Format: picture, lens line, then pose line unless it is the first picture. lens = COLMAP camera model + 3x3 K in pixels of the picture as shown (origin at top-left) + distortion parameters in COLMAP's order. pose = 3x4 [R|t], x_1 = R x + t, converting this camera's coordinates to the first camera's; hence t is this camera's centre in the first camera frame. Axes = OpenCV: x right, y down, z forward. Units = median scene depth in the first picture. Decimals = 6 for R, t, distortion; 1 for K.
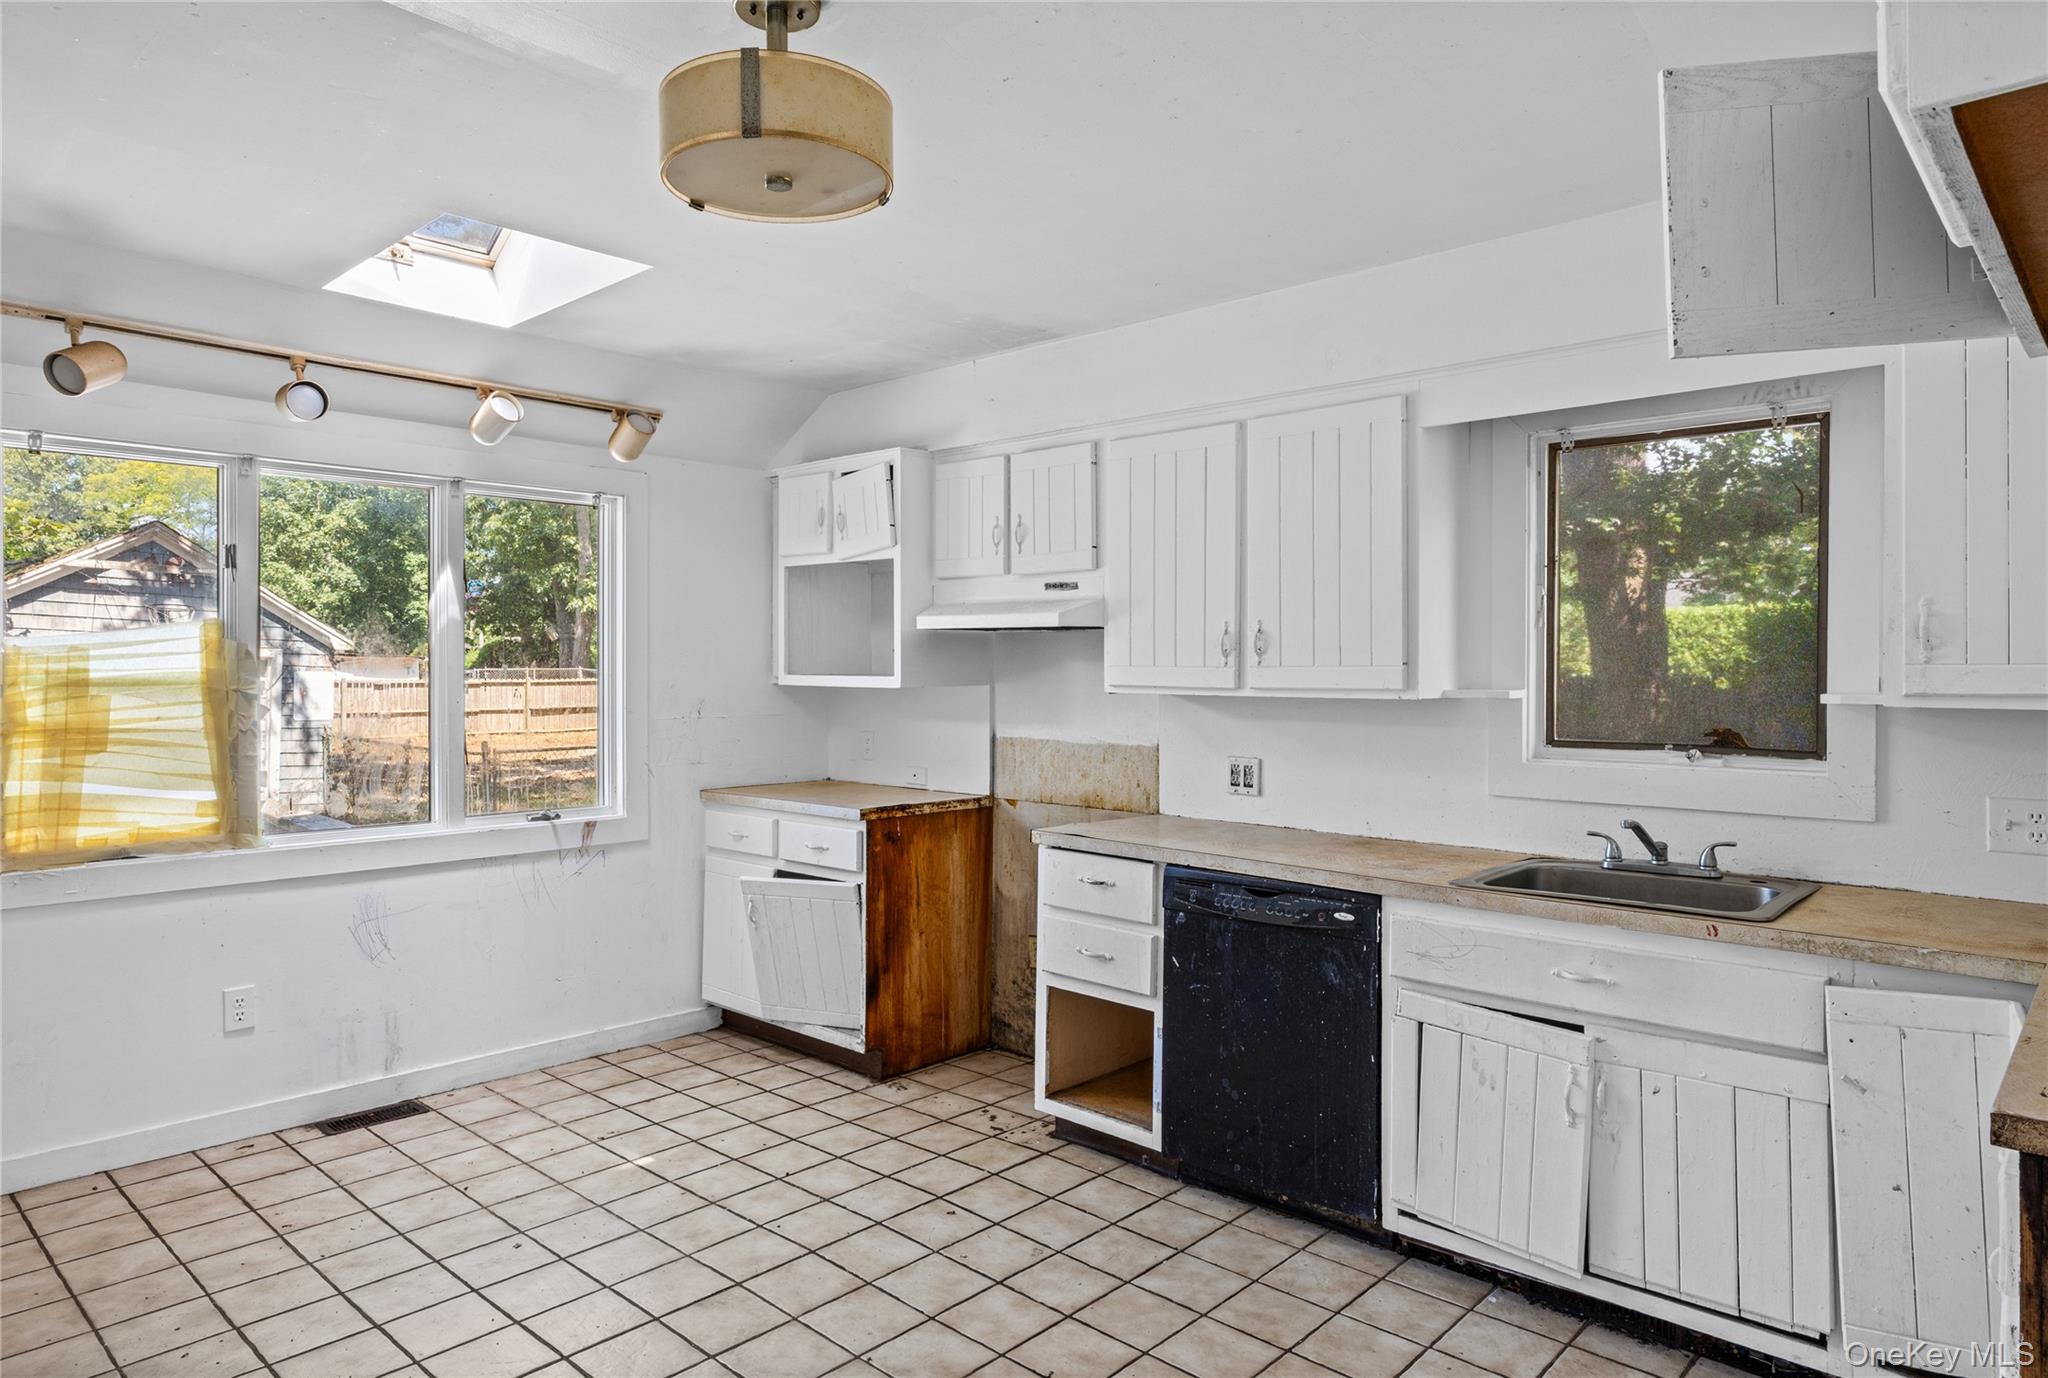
lens RADIAL K [[1227.1, 0, 1045.2], [0, 1227.1, 683.9], [0, 0, 1]] dist [-0.007933, -0.001477]
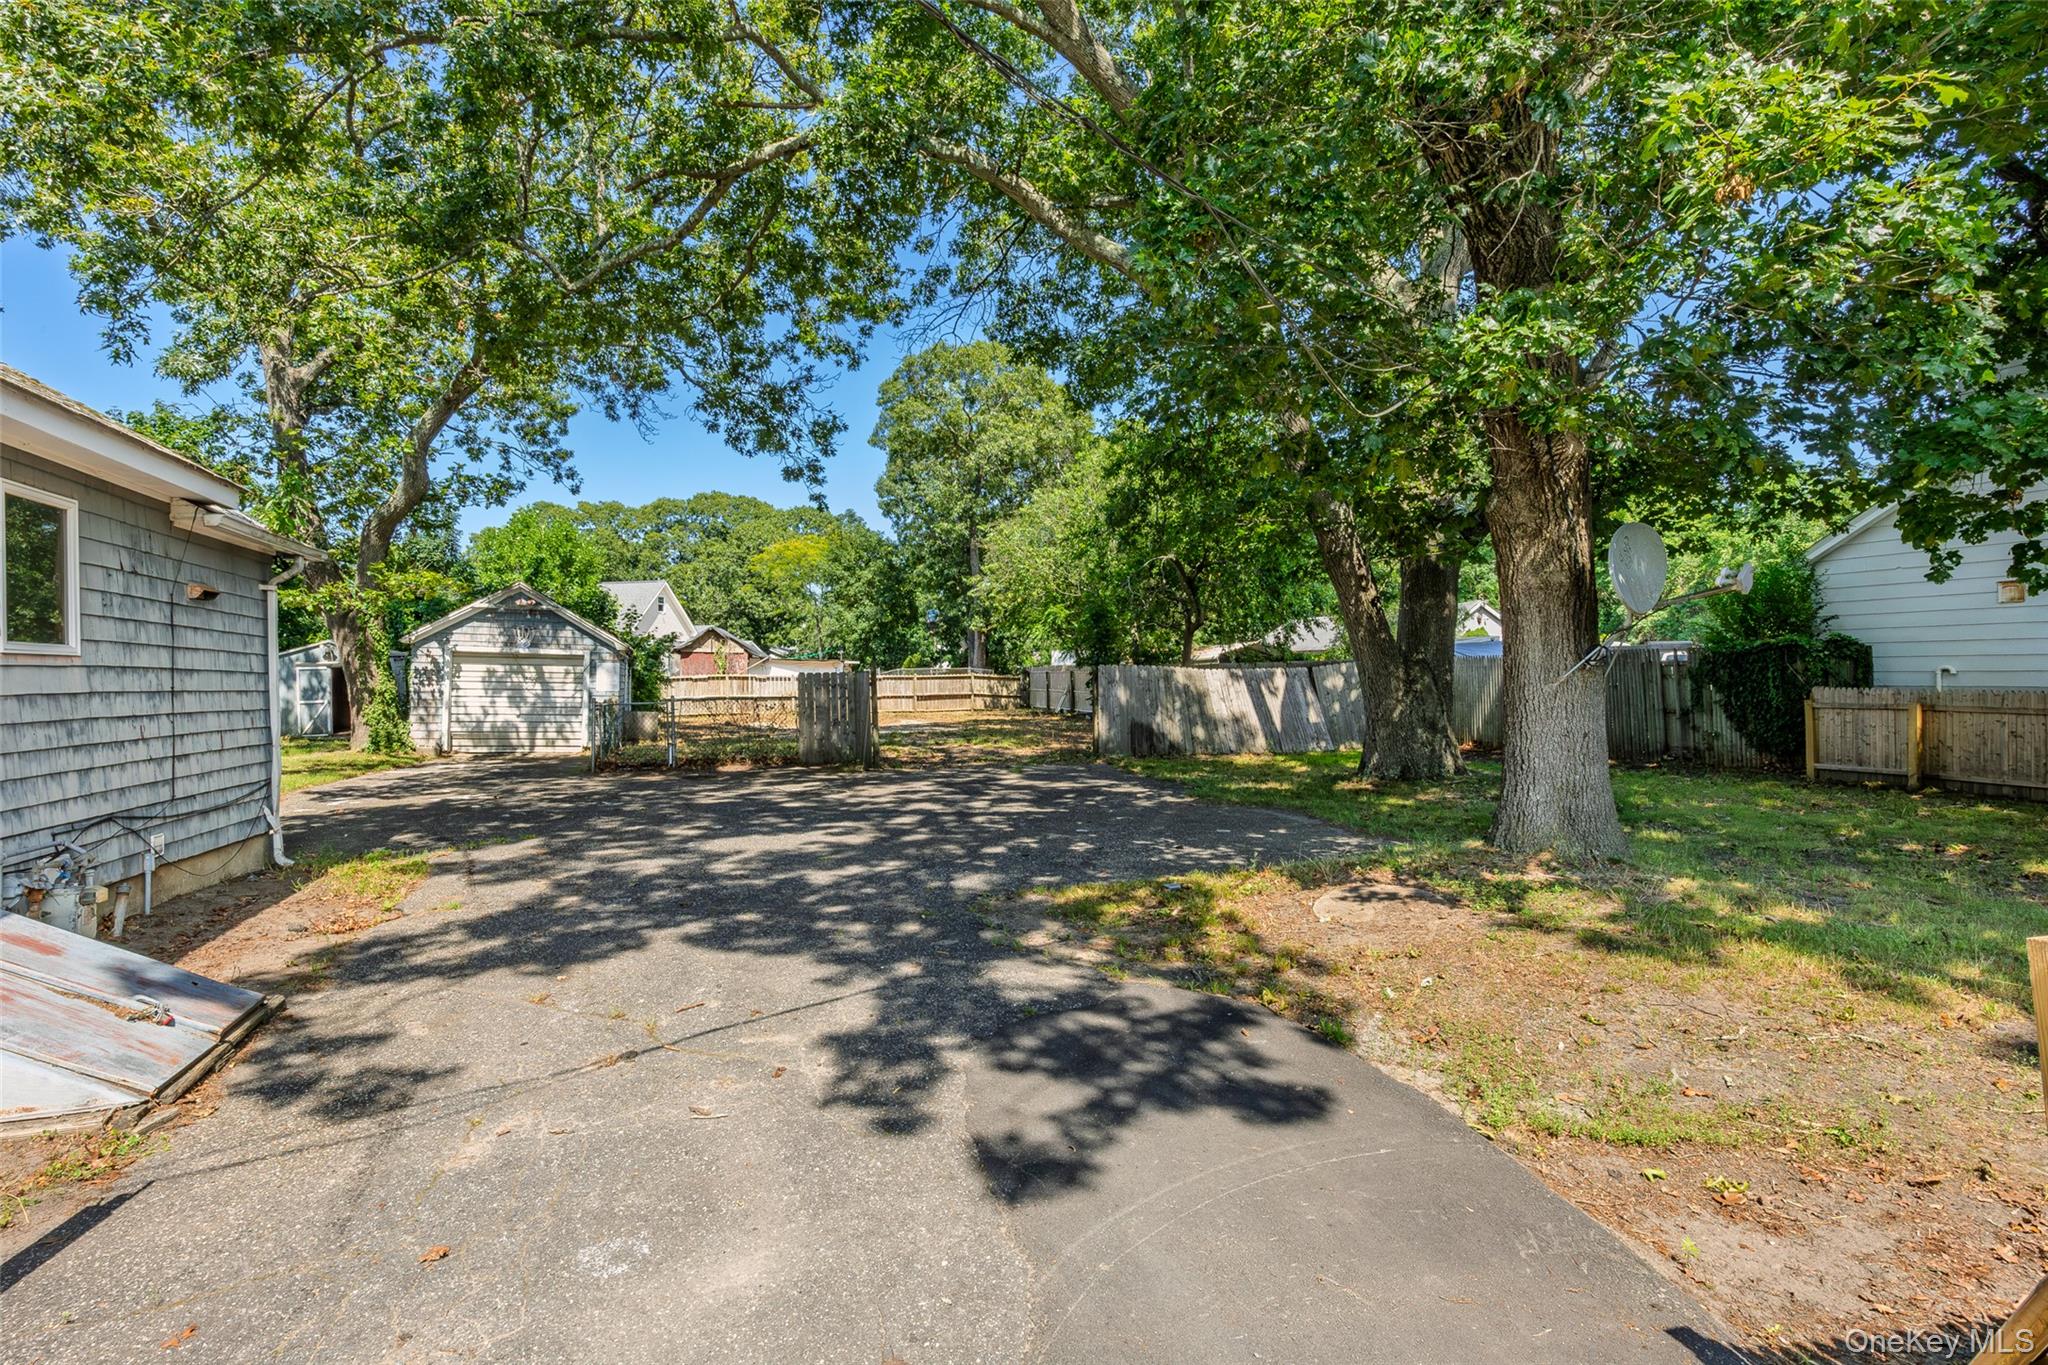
lens RADIAL K [[989.7, 0, 1018.0], [0, 989.7, 672.0], [0, 0, 1]] dist [-0.006459, -0.000590]
pose [[0.879075, -0.011892, -0.476535, 0.187957], [0.004746, 0.999858, -0.016196, 0.008714], [0.476660, 0.011976, 0.879006, 0.012699]]
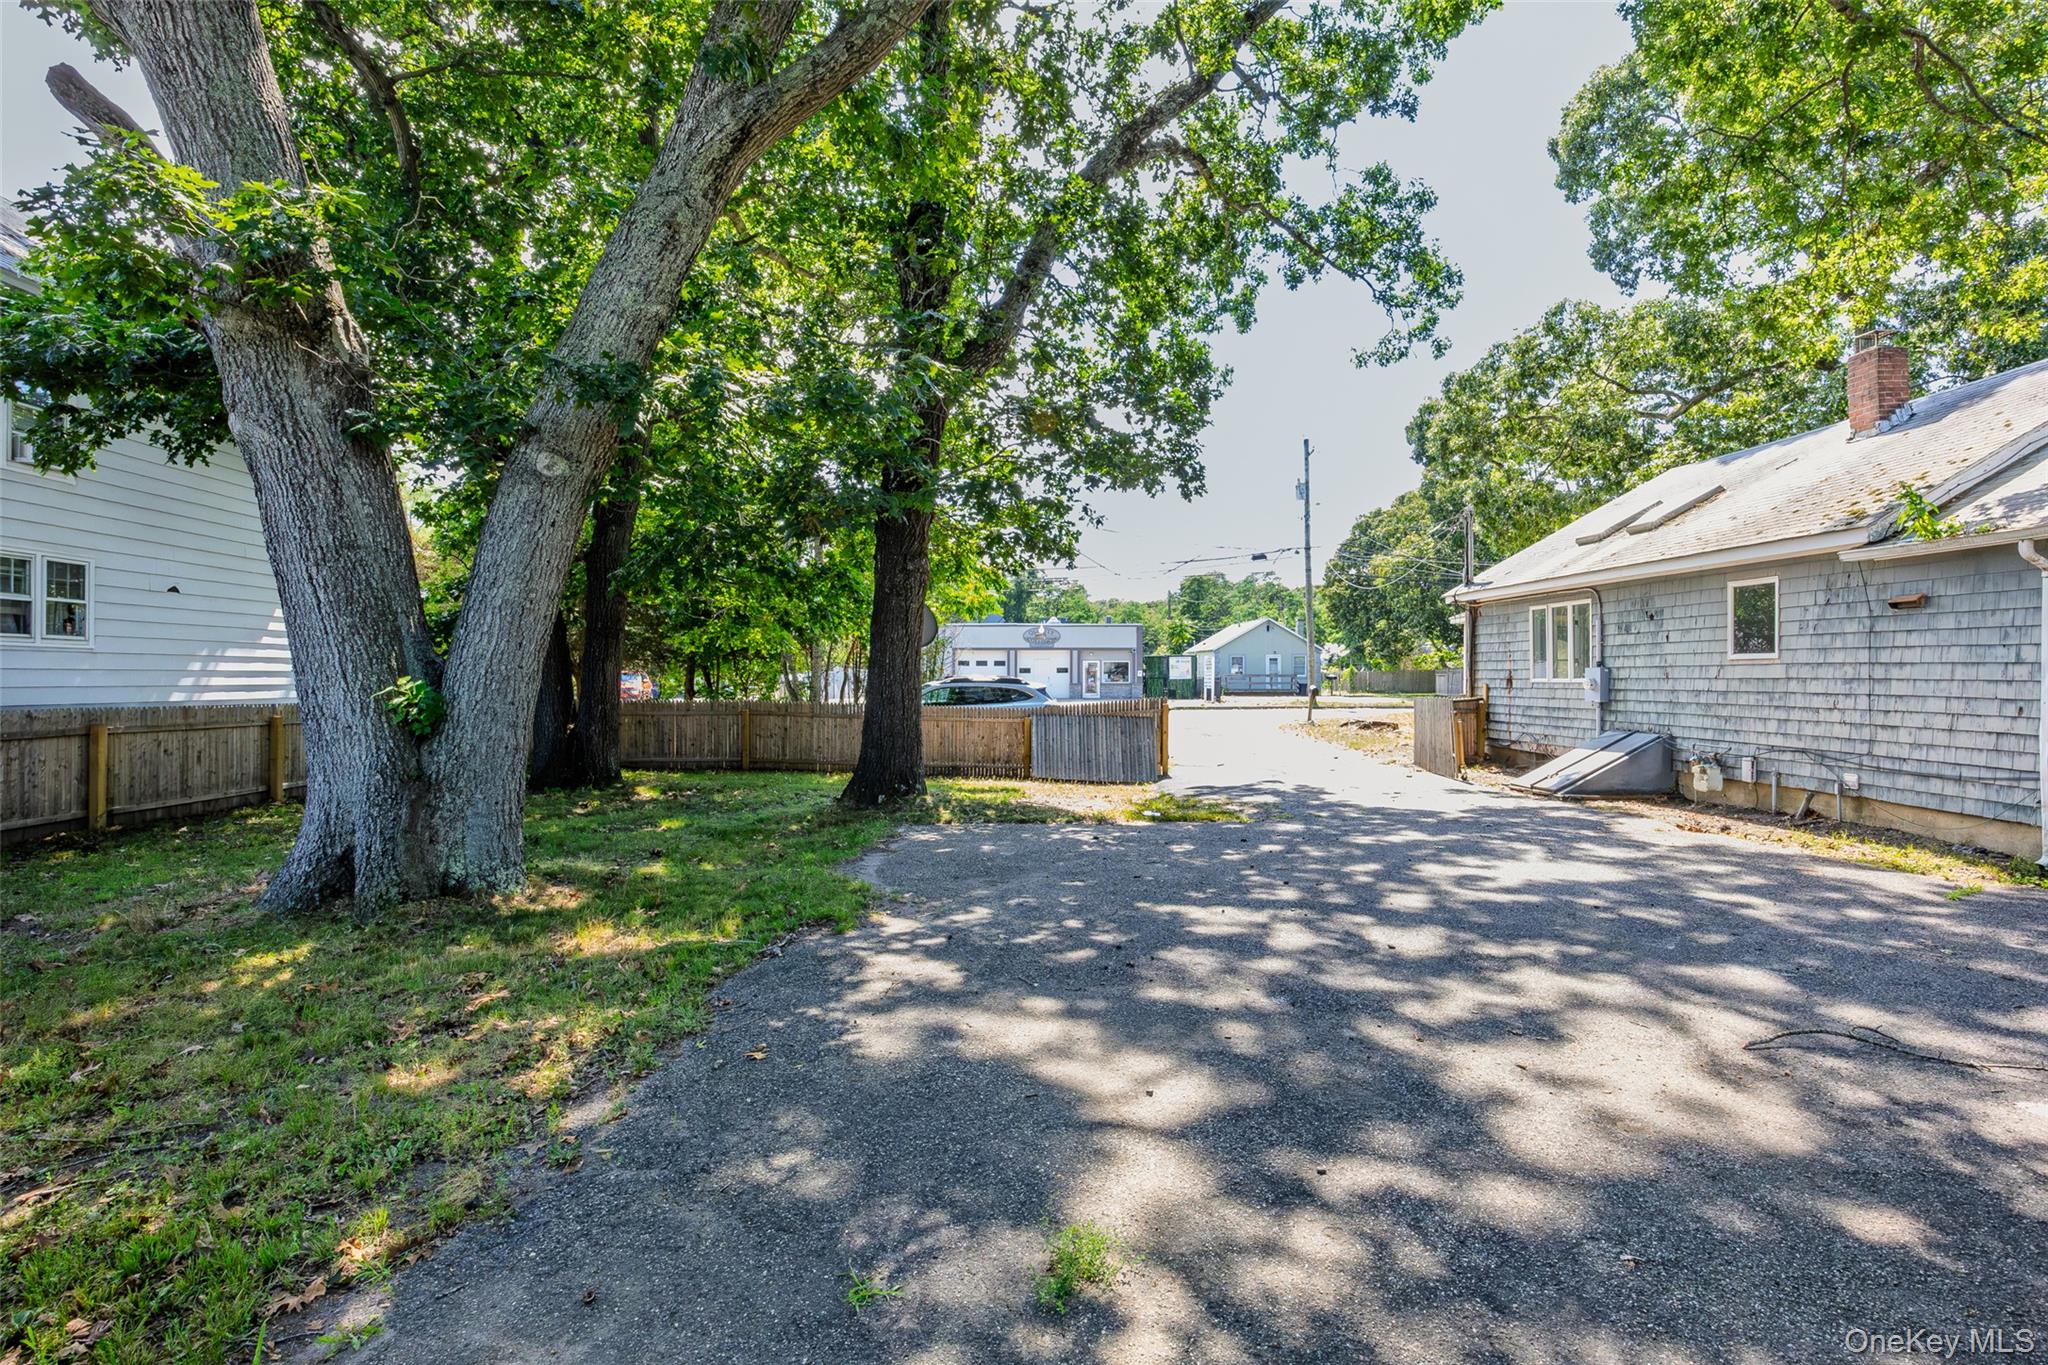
lens RADIAL K [[968.8, 0, 1006.4], [0, 968.8, 677.9], [0, 0, 1]] dist [-0.006443, -0.000464]
pose [[-0.694328, 0.001508, 0.719657, -0.006717], [0.015765, 0.999790, 0.013114, 0.003030], [-0.719486, 0.020451, -0.694205, 0.344899]]
